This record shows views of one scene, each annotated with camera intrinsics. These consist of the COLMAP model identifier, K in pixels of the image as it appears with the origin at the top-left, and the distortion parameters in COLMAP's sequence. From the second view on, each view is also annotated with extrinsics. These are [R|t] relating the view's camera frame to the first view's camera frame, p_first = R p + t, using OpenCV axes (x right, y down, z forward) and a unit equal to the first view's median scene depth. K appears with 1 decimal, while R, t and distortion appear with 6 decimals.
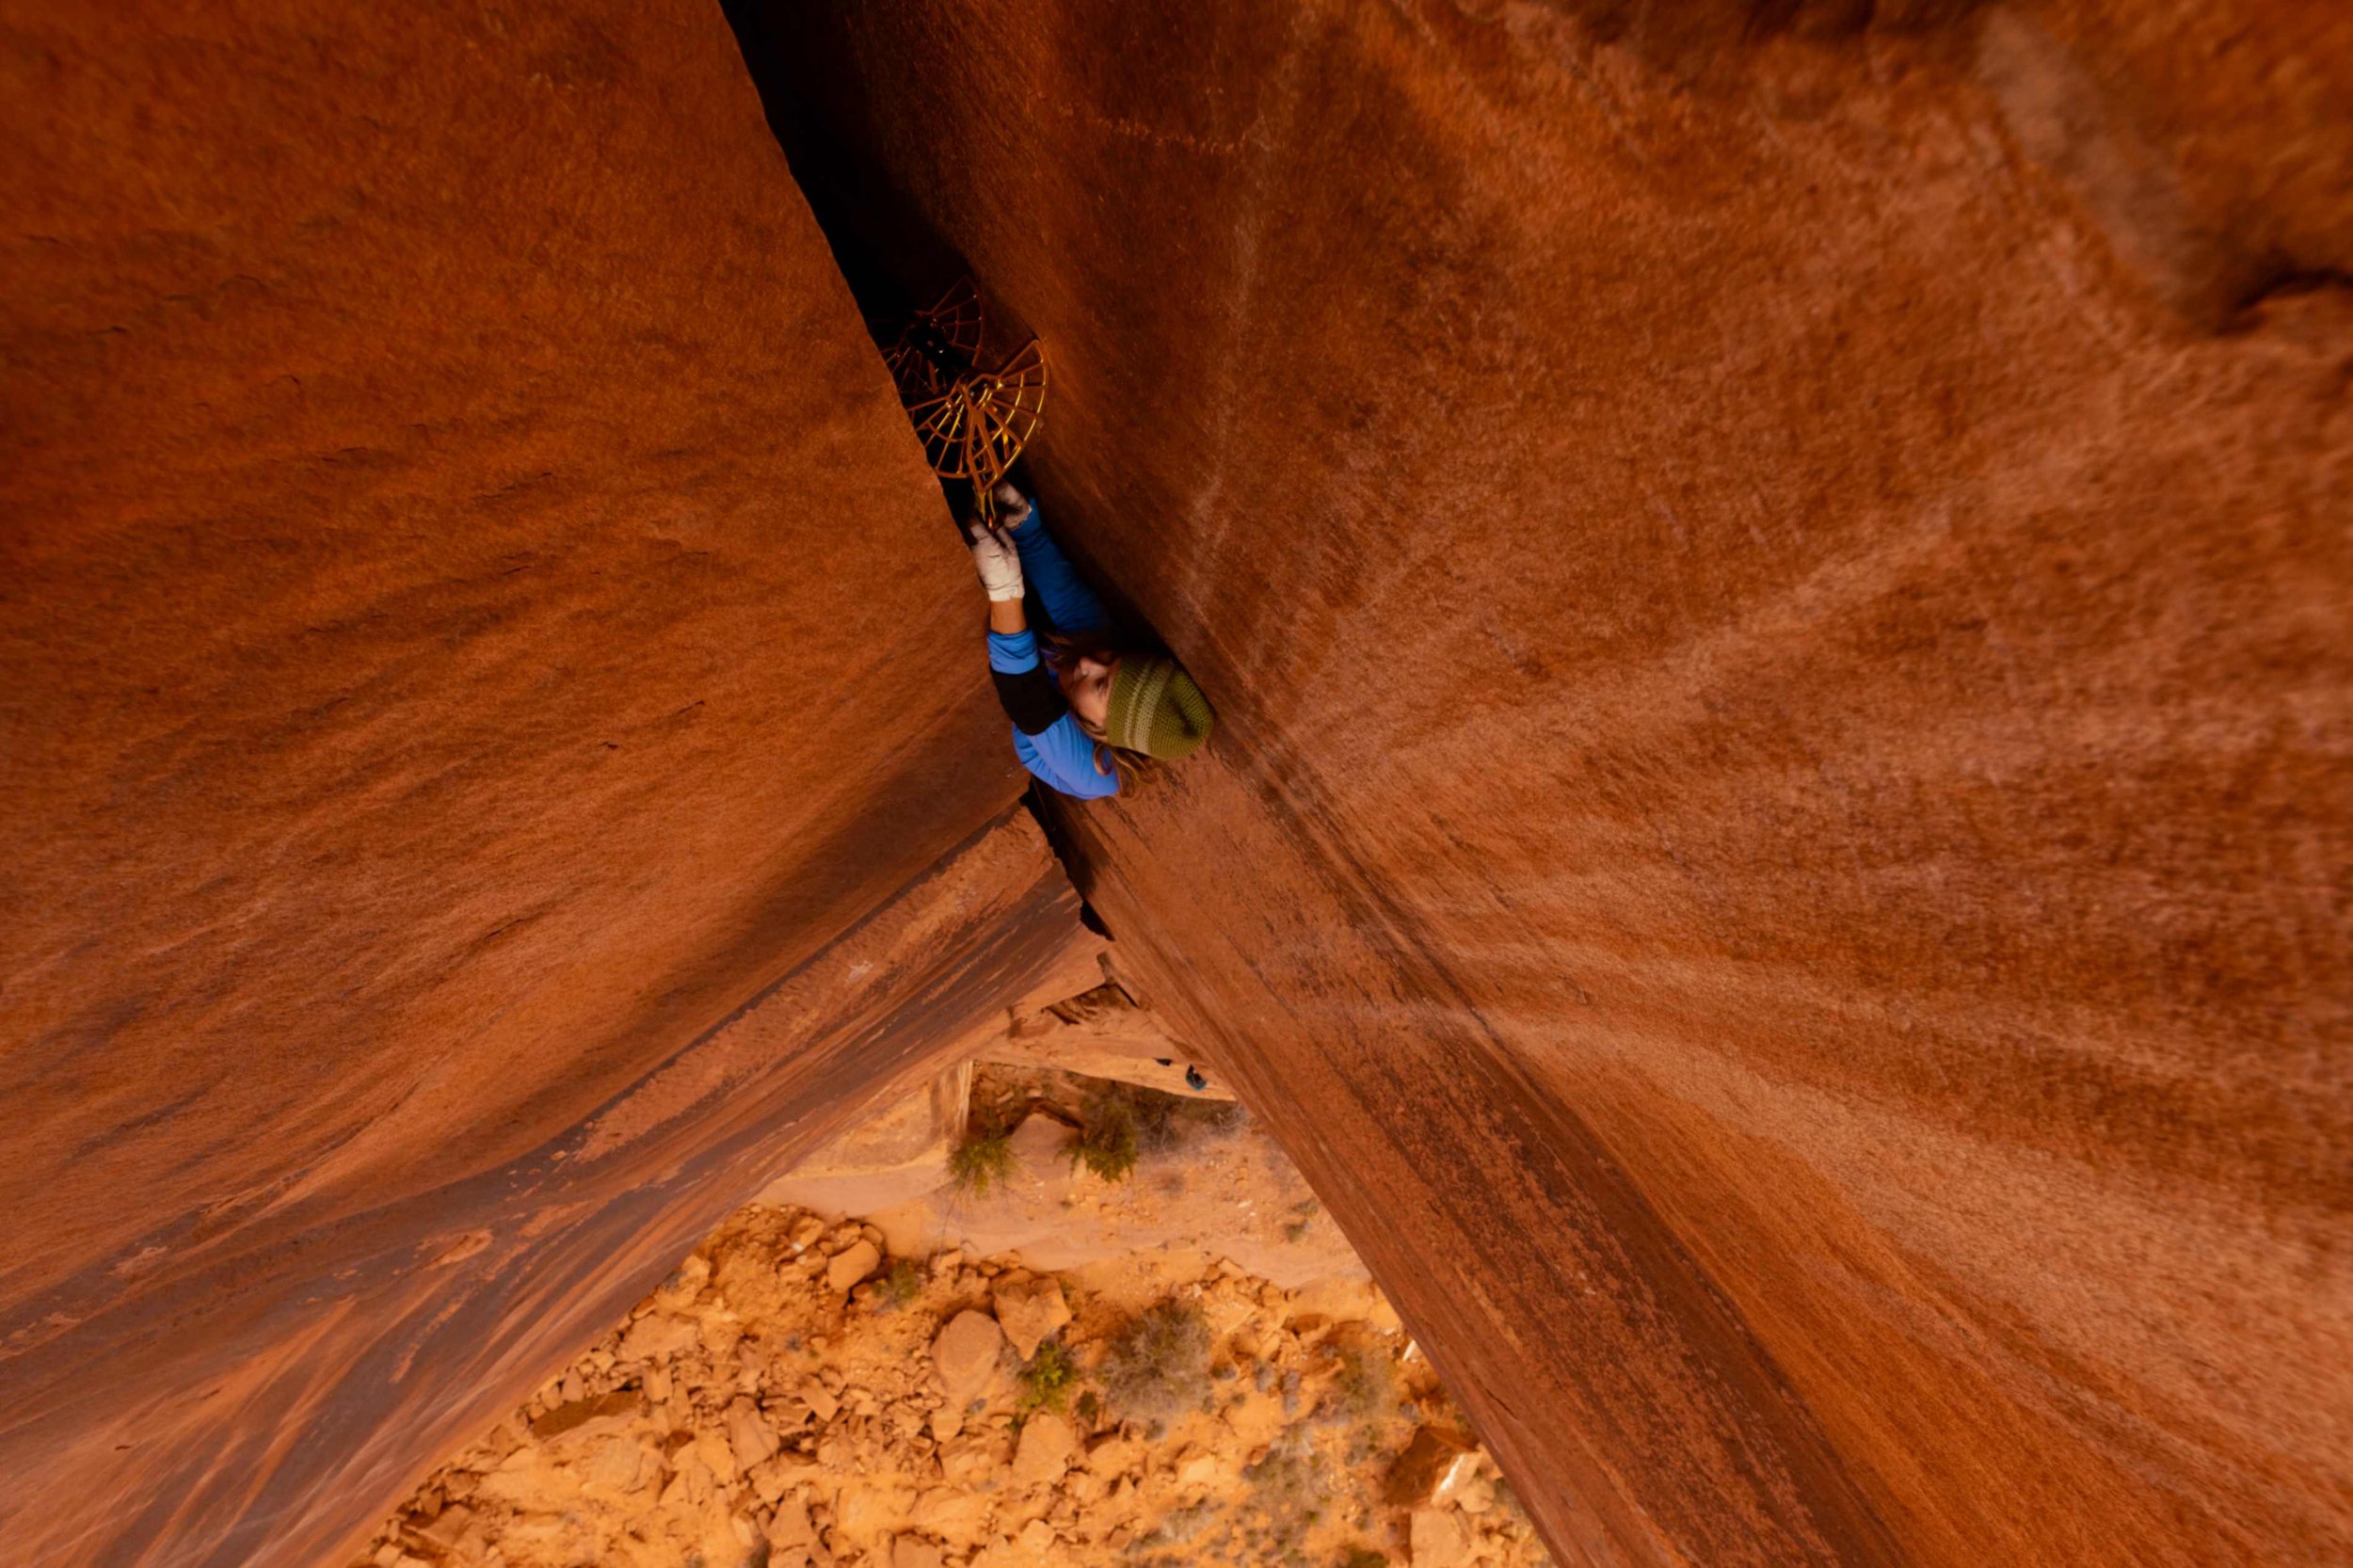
lens RADIAL K [[940.9, 0, 1176.5], [0, 940.9, 784.0], [0, 0, 1]] dist [-0.007451, -0.000088]
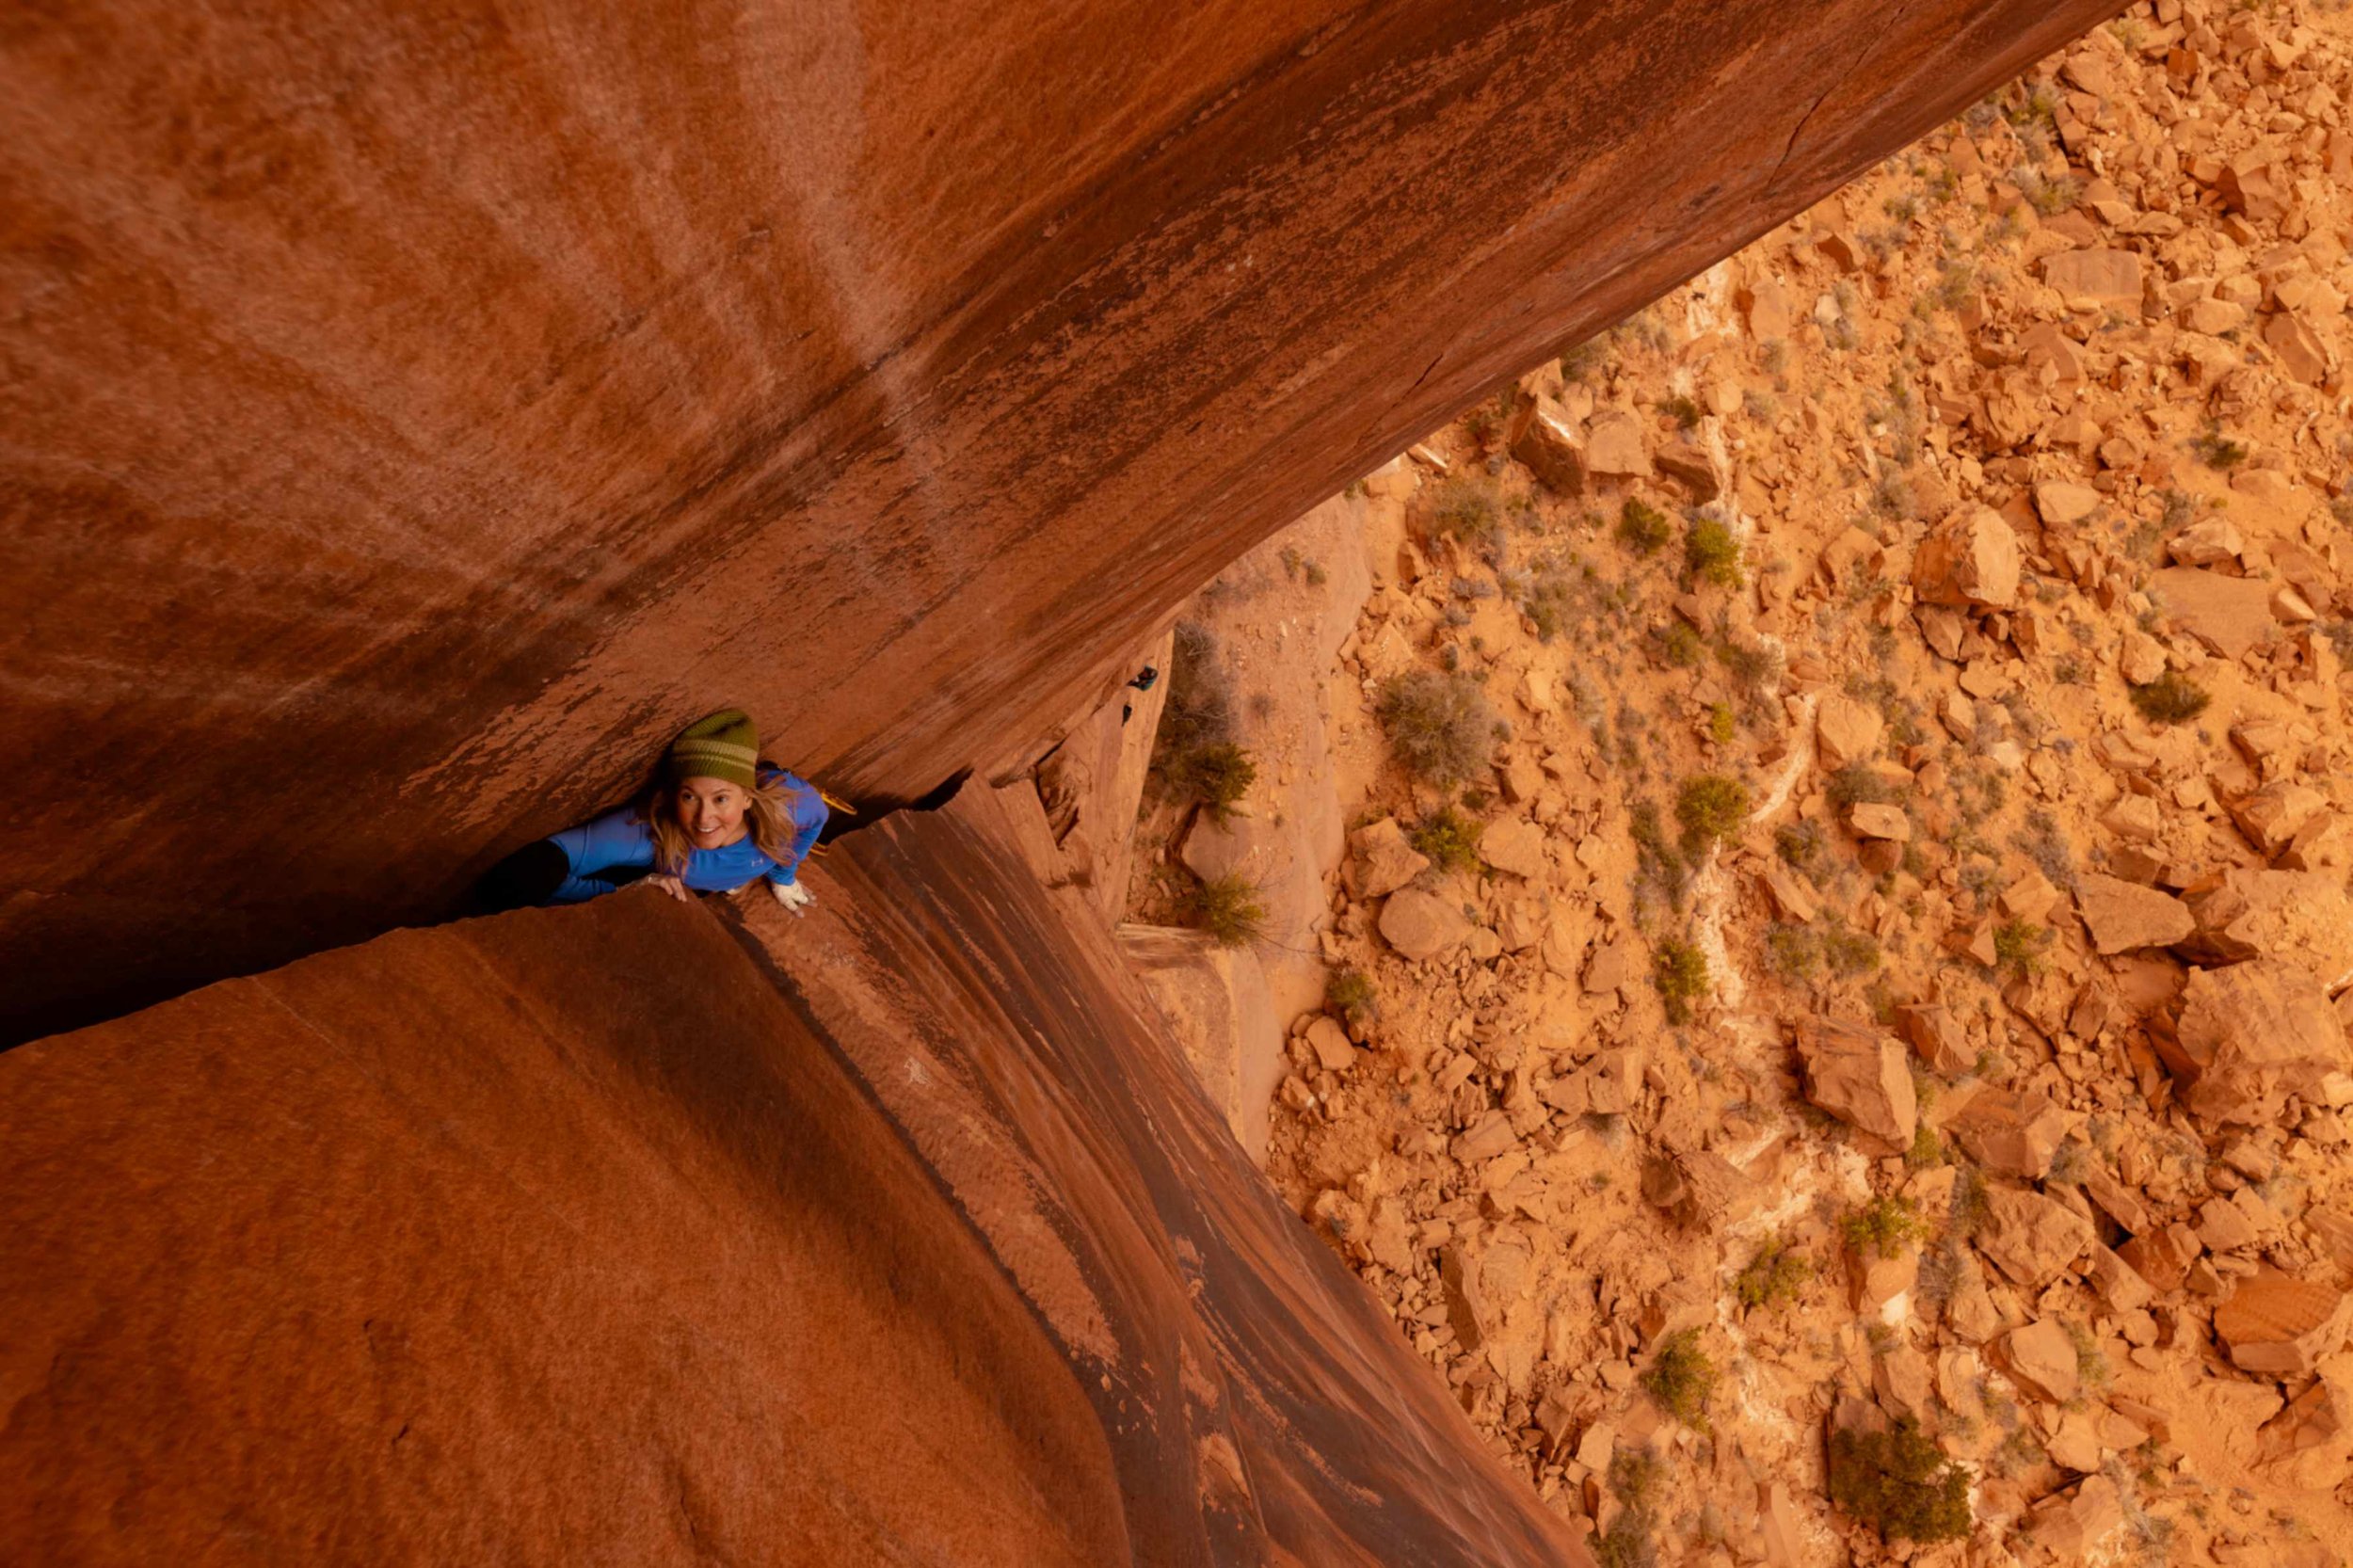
lens RADIAL K [[1058.5, 0, 1180.7], [0, 1058.5, 741.5], [0, 0, 1]] dist [-0.010506, 0.000091]
pose [[0.030232, -0.997879, -0.057645, 0.019914], [0.975759, 0.016957, 0.218189, 0.127282], [-0.216749, -0.062844, 0.974203, 0.004495]]
